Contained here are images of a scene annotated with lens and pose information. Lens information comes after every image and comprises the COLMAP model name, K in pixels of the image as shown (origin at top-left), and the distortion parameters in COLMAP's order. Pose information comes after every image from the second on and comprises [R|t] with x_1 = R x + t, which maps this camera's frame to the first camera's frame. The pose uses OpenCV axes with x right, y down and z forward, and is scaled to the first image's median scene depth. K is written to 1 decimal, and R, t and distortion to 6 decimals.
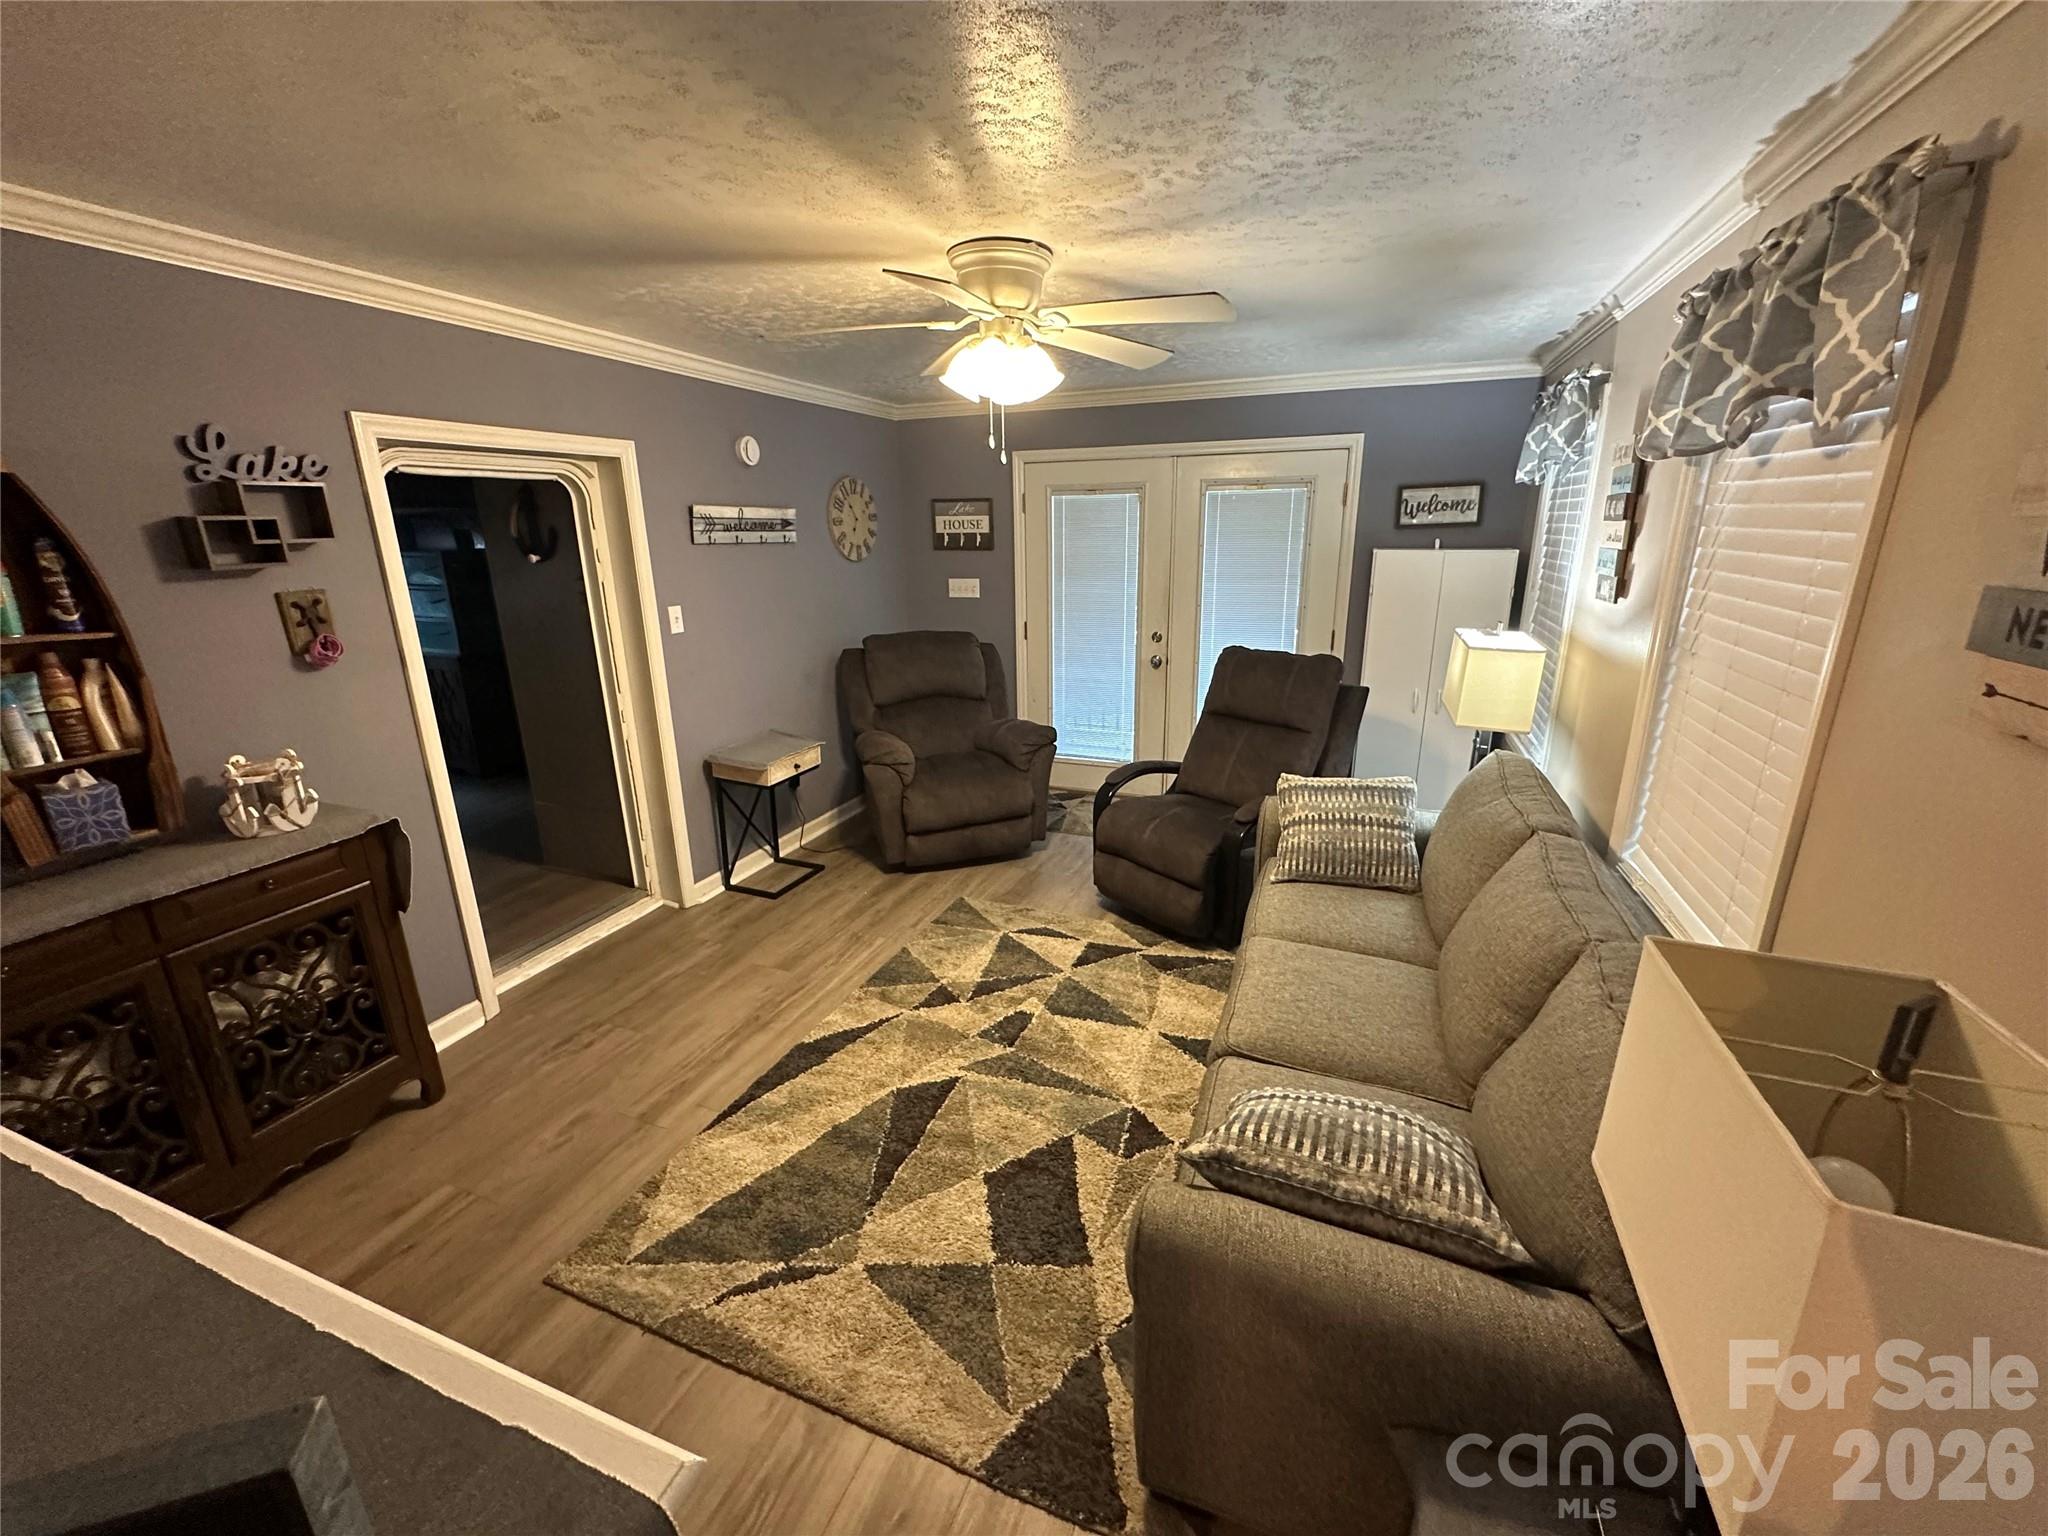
lens RADIAL K [[820.1, 0, 1026.1], [0, 820.1, 767.3], [0, 0, 1]] dist [-0.006181, 0.001830]
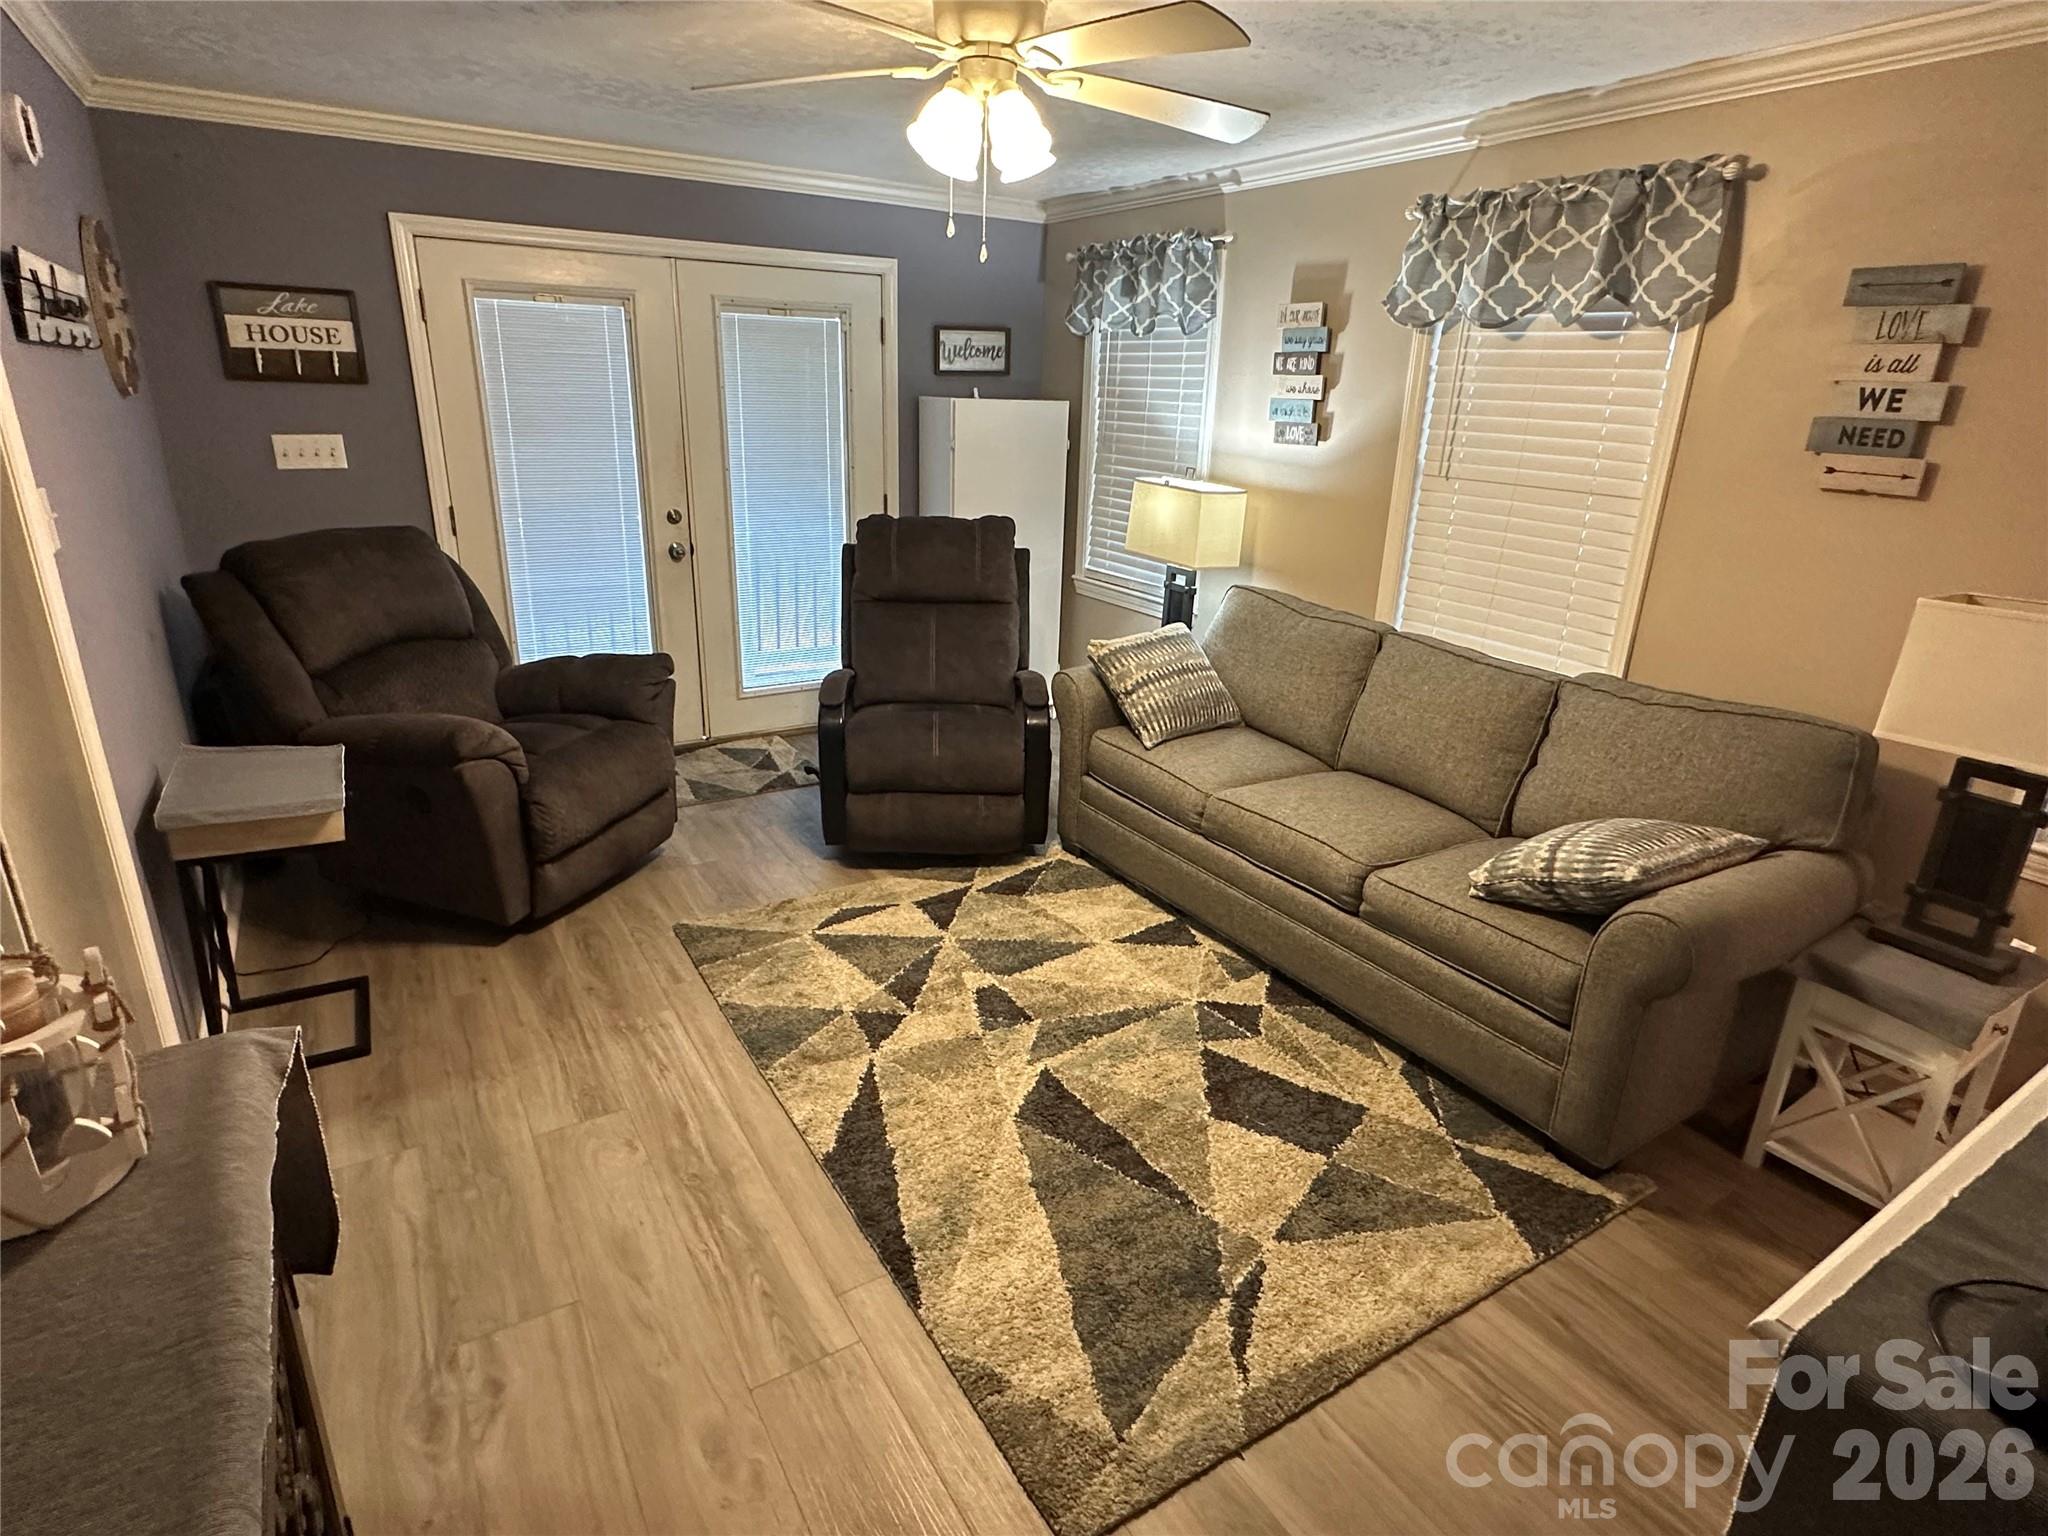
lens RADIAL K [[1082.5, 0, 1025.7], [0, 1082.5, 765.7], [0, 0, 1]] dist [-0.004289, 0.000794]
pose [[0.592261, -0.235720, 0.770495, -0.745454], [0.189630, 0.970168, 0.151042, -0.056561], [-0.783114, 0.056653, 0.619293, 0.326991]]
